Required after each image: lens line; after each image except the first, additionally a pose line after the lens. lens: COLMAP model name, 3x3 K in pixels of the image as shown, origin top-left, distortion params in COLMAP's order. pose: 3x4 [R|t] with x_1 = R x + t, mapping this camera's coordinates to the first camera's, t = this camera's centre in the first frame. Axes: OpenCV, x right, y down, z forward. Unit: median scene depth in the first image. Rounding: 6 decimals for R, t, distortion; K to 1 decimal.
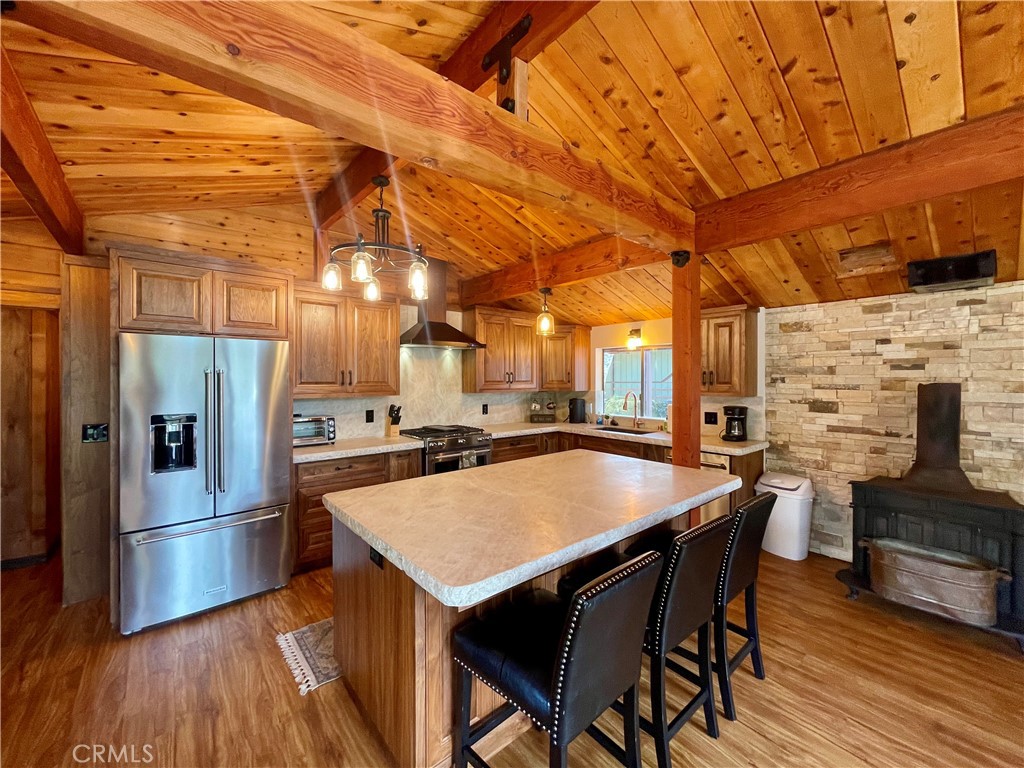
lens RADIAL K [[408.7, 0, 508.6], [0, 408.7, 378.1], [0, 0, 1]] dist [0.001332, 0.000054]
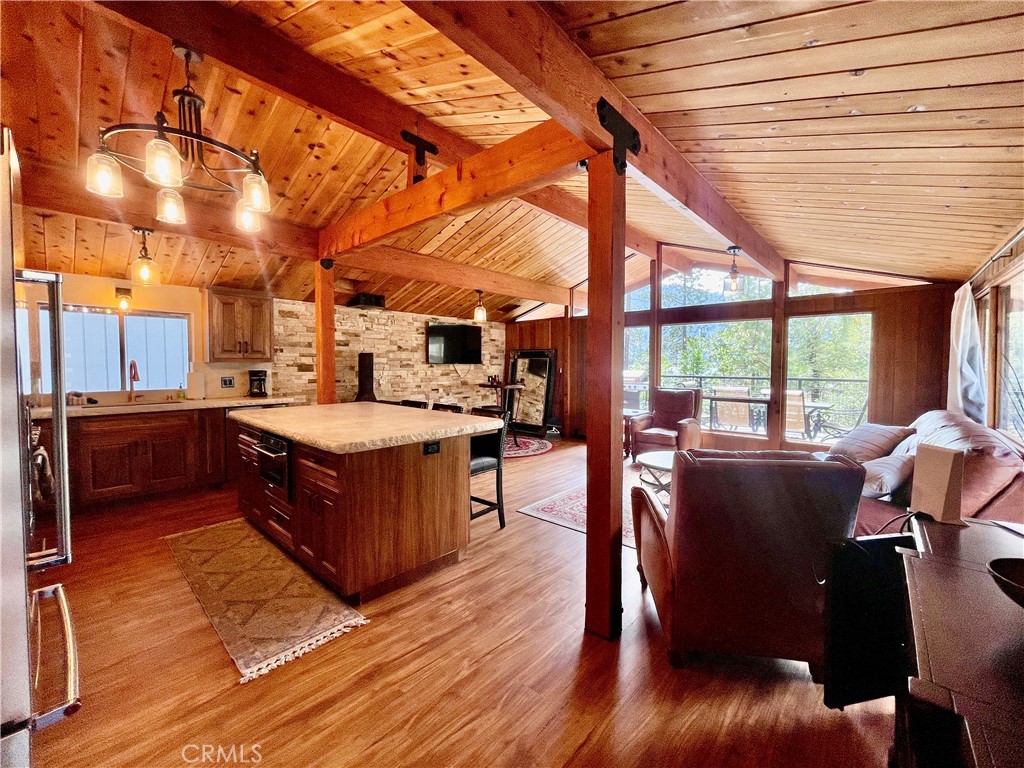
lens RADIAL K [[408.7, 0, 508.1], [0, 408.7, 379.7], [0, 0, 1]] dist [0.001332, 0.000054]
pose [[-0.123043, -0.036206, 0.991741, -0.885509], [0.004003, 0.999308, 0.036979, 0.060371], [-0.992393, 0.008520, -0.122813, 0.417424]]
